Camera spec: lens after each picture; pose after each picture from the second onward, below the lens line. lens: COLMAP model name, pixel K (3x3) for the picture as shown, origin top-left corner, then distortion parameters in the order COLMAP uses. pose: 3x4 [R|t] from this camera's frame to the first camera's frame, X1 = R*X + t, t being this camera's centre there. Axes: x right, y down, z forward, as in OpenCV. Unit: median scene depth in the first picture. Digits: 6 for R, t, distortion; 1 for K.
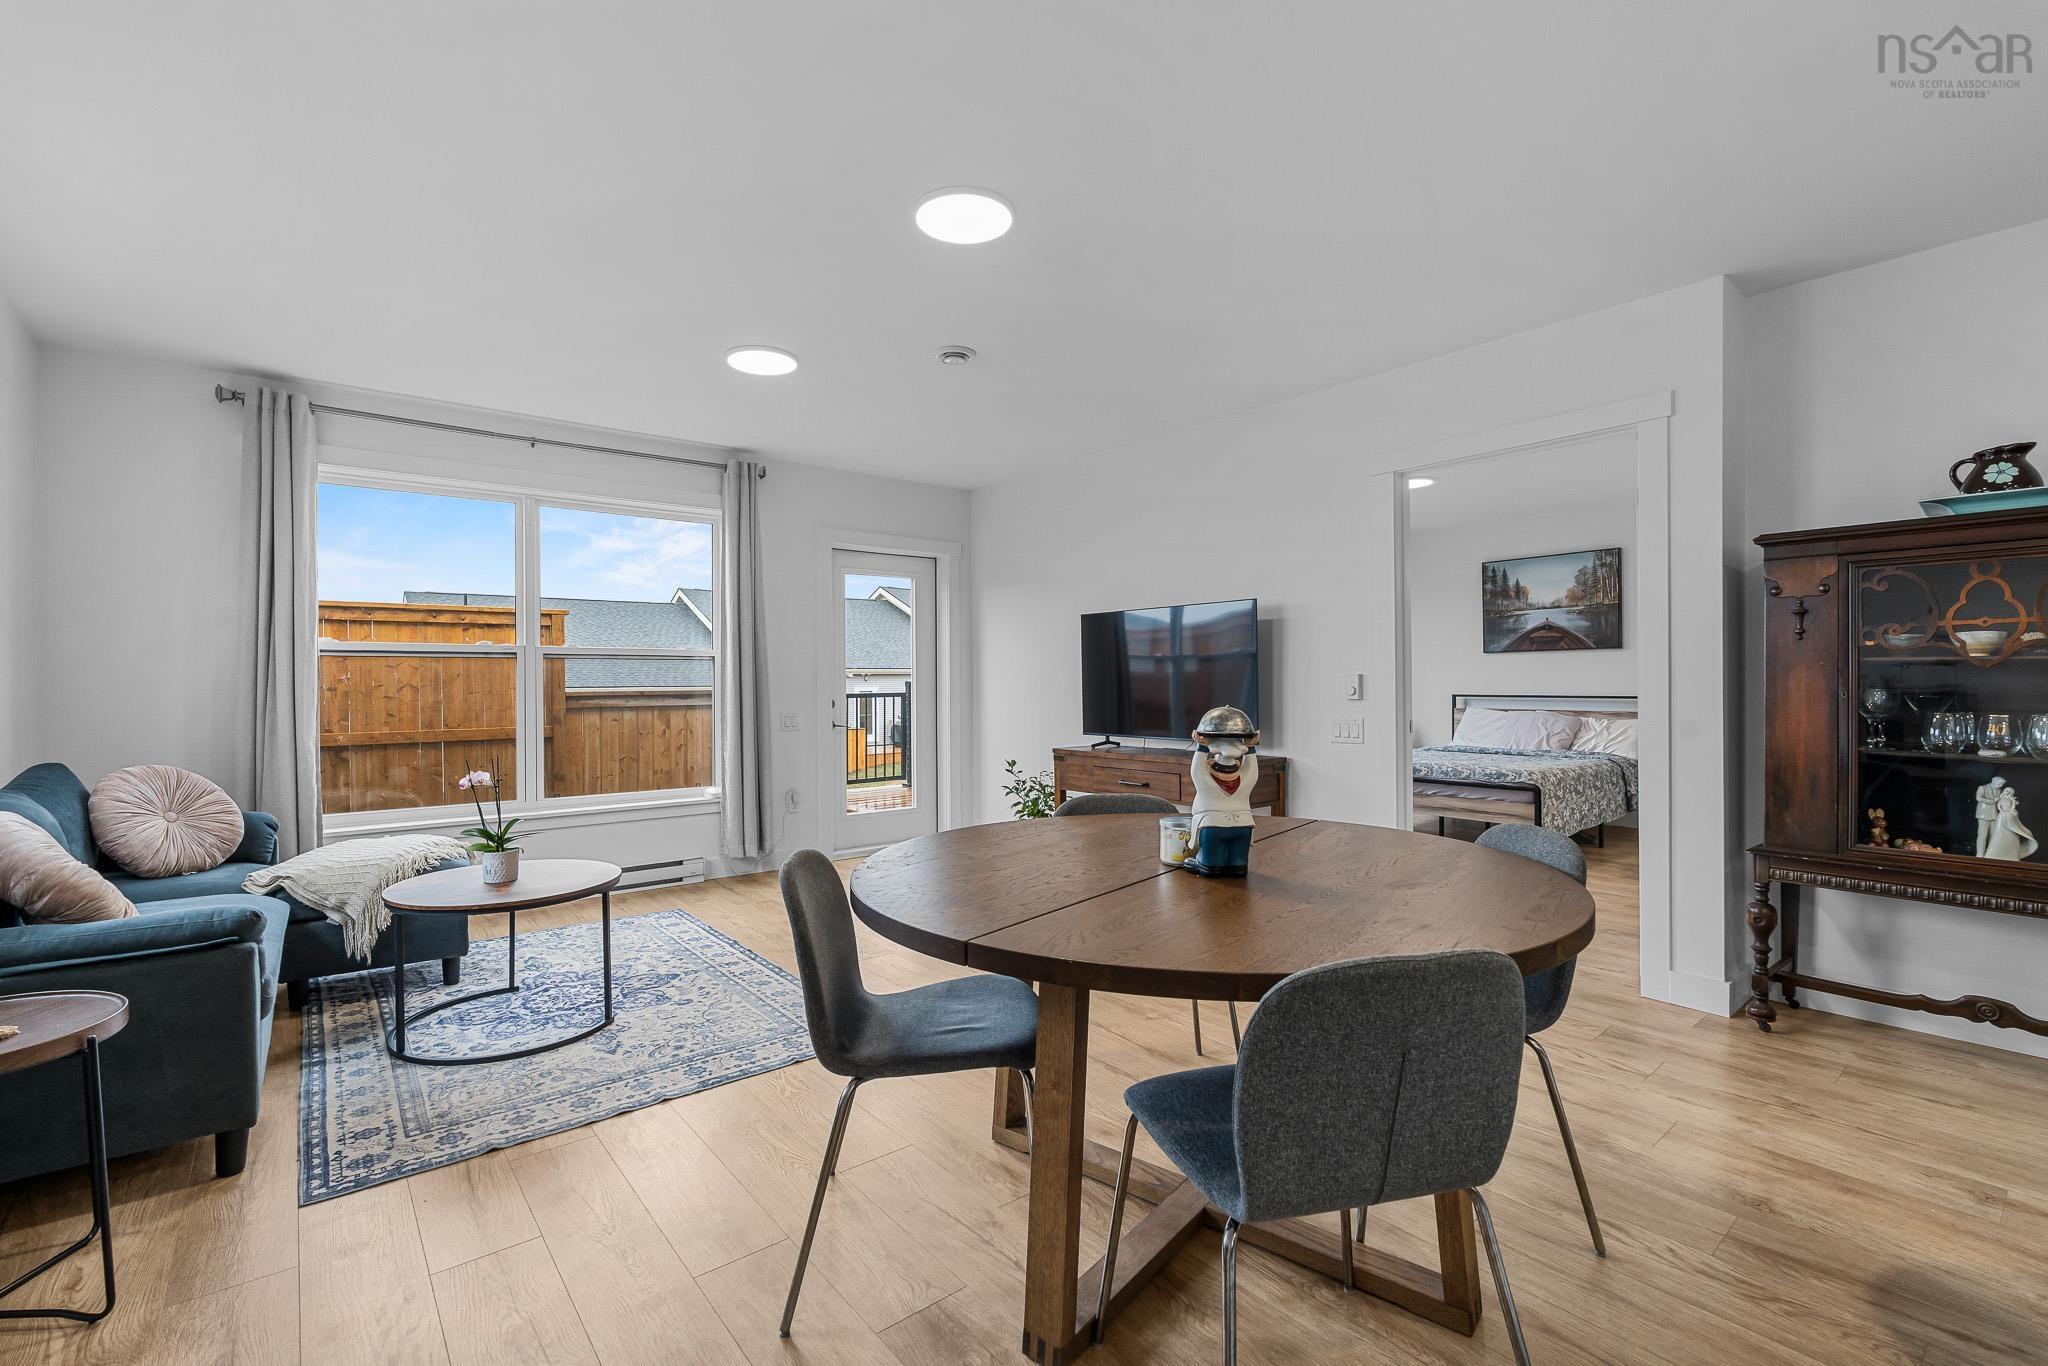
lens RADIAL K [[897.7, 0, 1028.4], [0, 897.7, 684.1], [0, 0, 1]] dist [-0.004644, 0.000529]
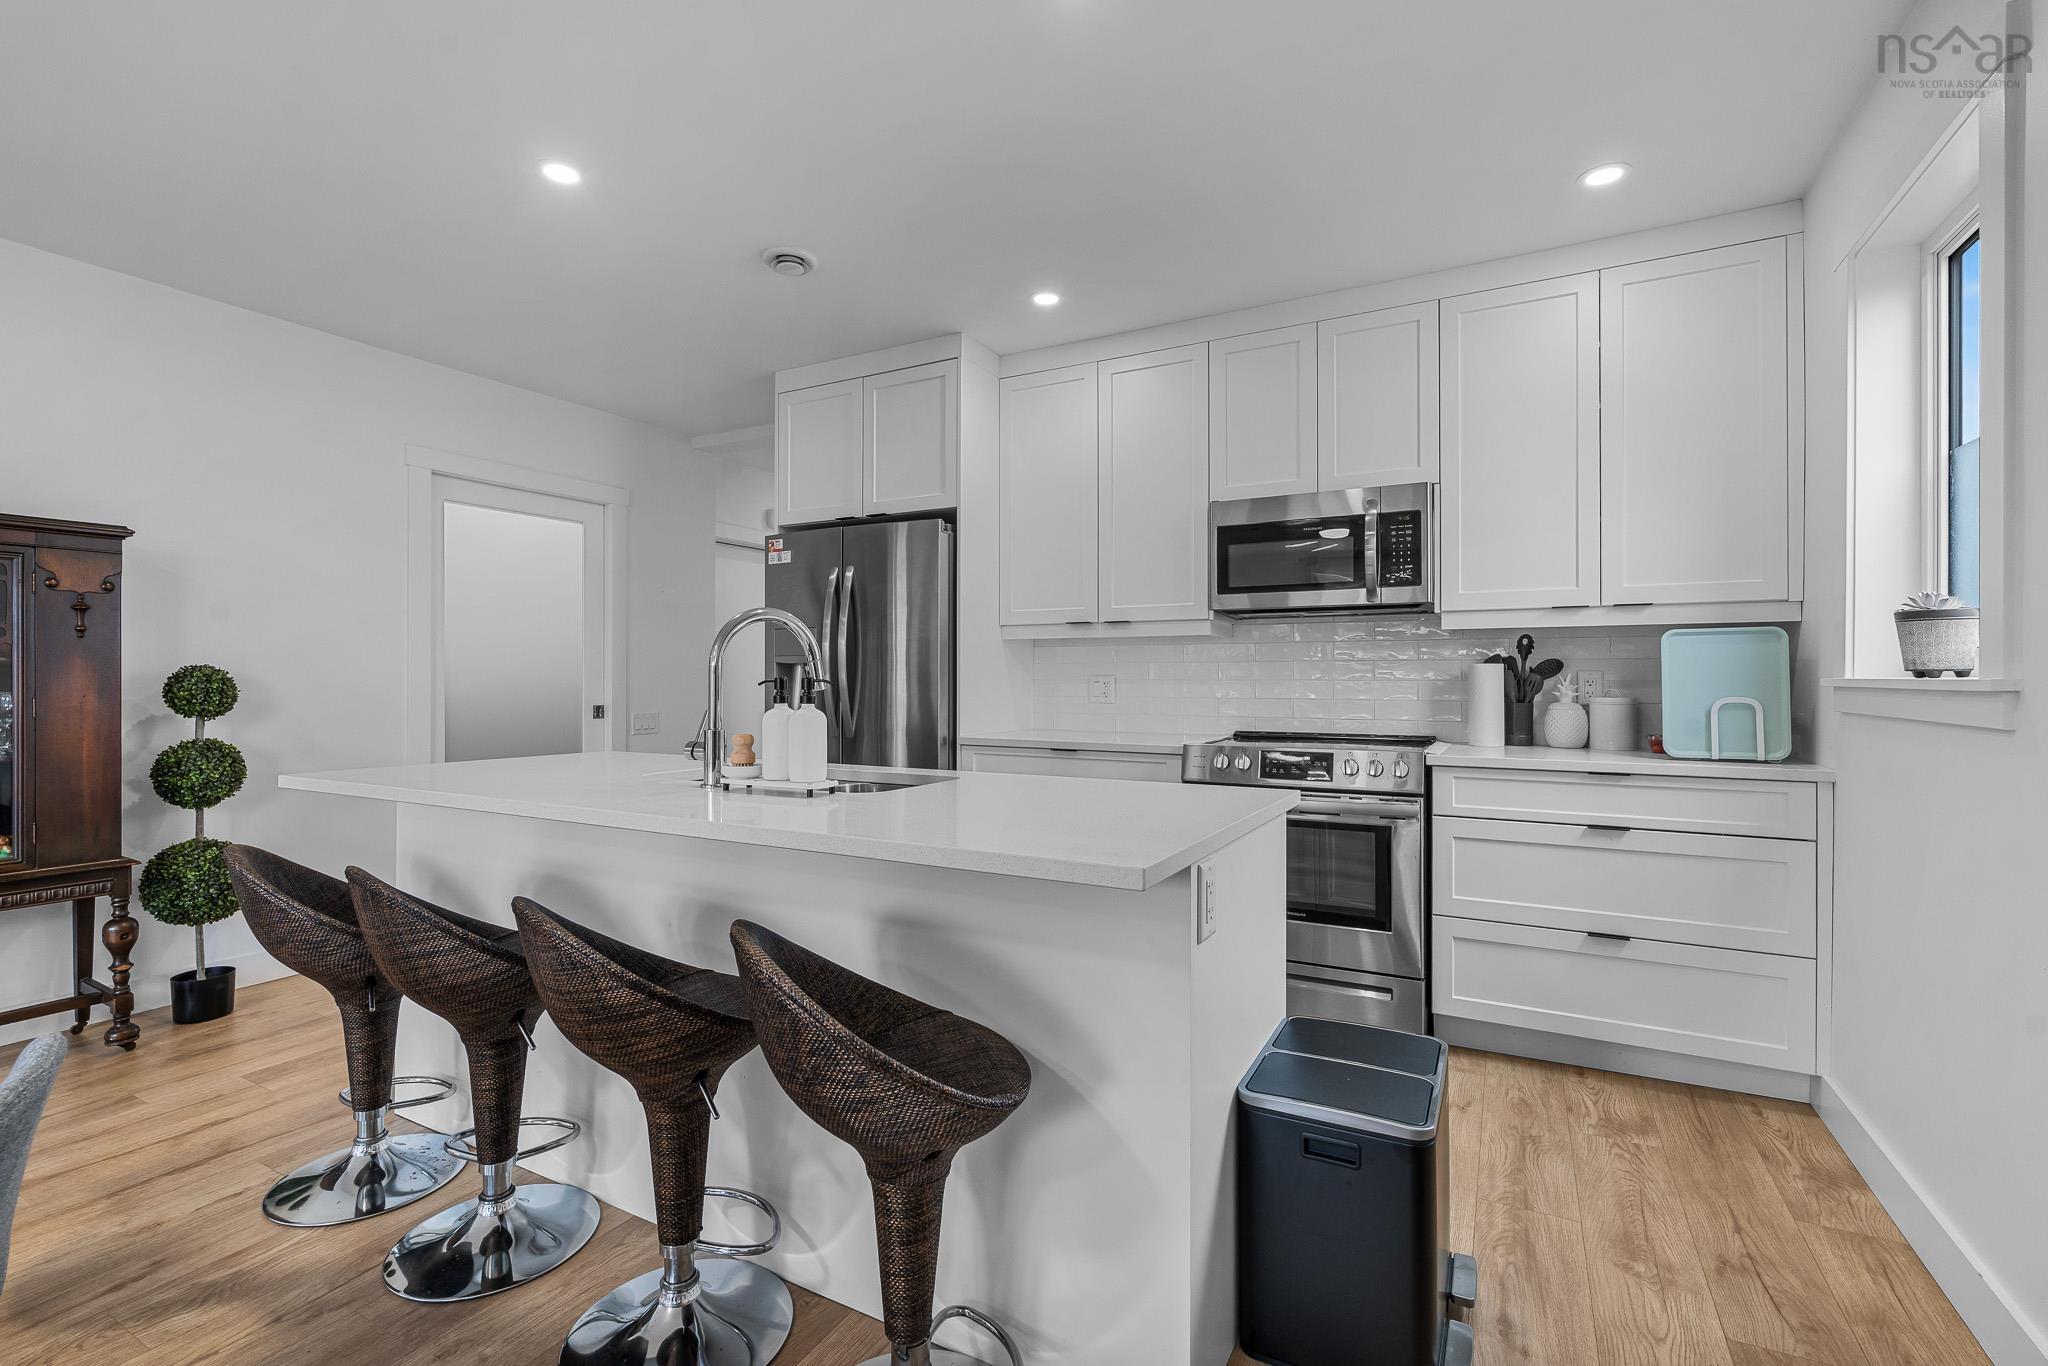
lens RADIAL K [[897.7, 0, 1024.6], [0, 897.7, 675.0], [0, 0, 1]] dist [-0.004644, 0.000529]
pose [[-0.378947, 0.006639, 0.925394, -0.130821], [0.002850, 0.999978, -0.006007, -0.000661], [-0.925414, 0.000361, -0.378958, 0.135721]]
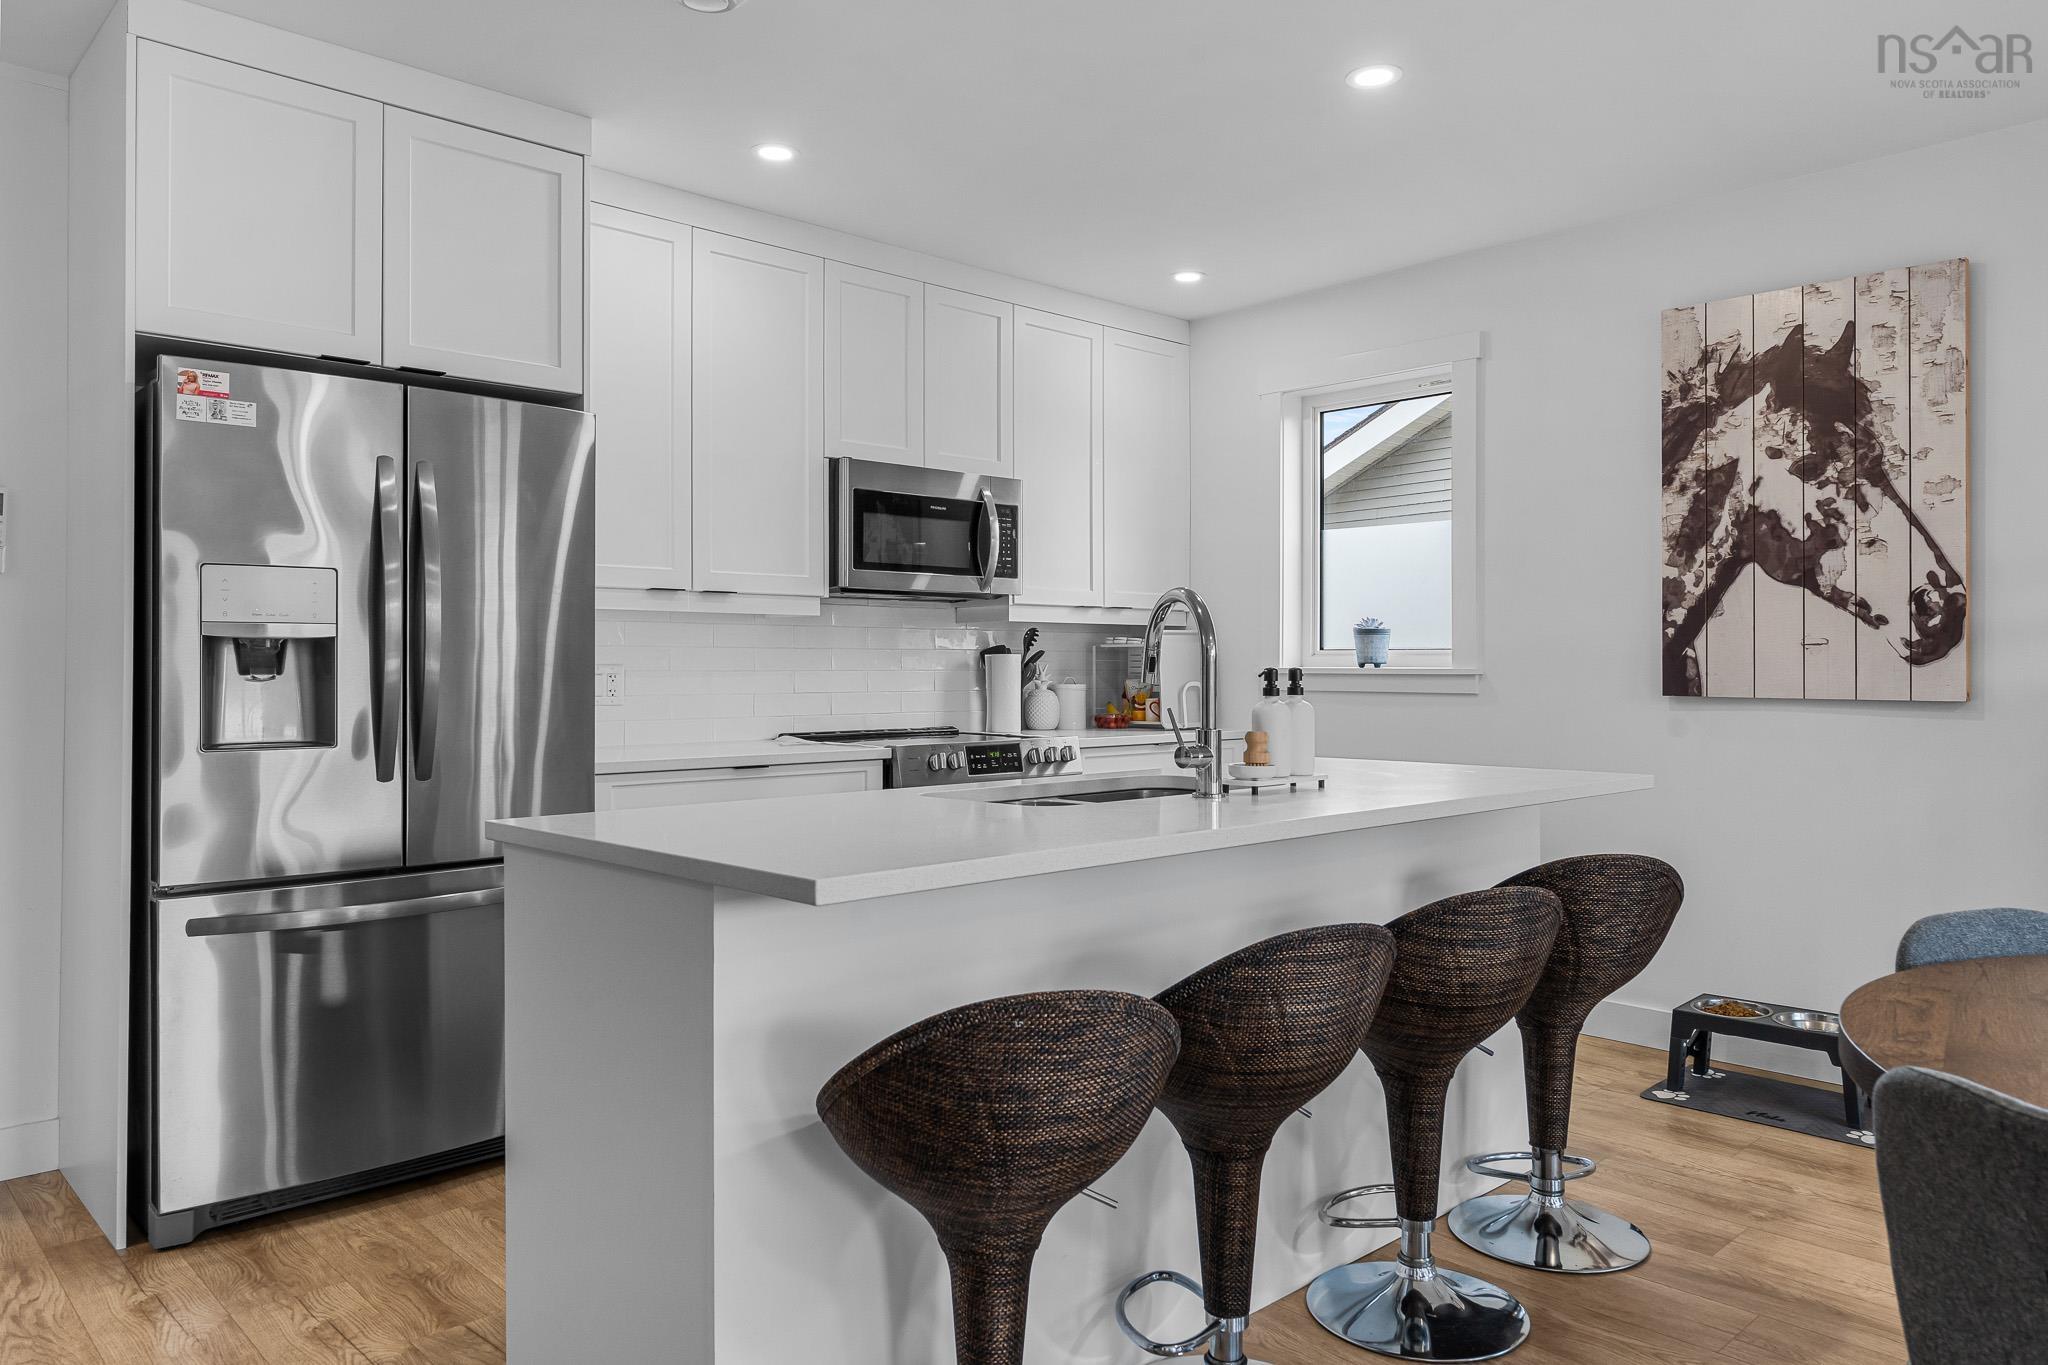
lens RADIAL K [[1394.7, 0, 1024.4], [0, 1394.7, 654.9], [0, 0, 1]] dist [-0.004422, 0.006596]
pose [[-0.997332, 0.004056, -0.072888, 0.442613], [0.004505, 0.999972, -0.006003, -0.005293], [0.072861, -0.006315, -0.997322, 0.675505]]
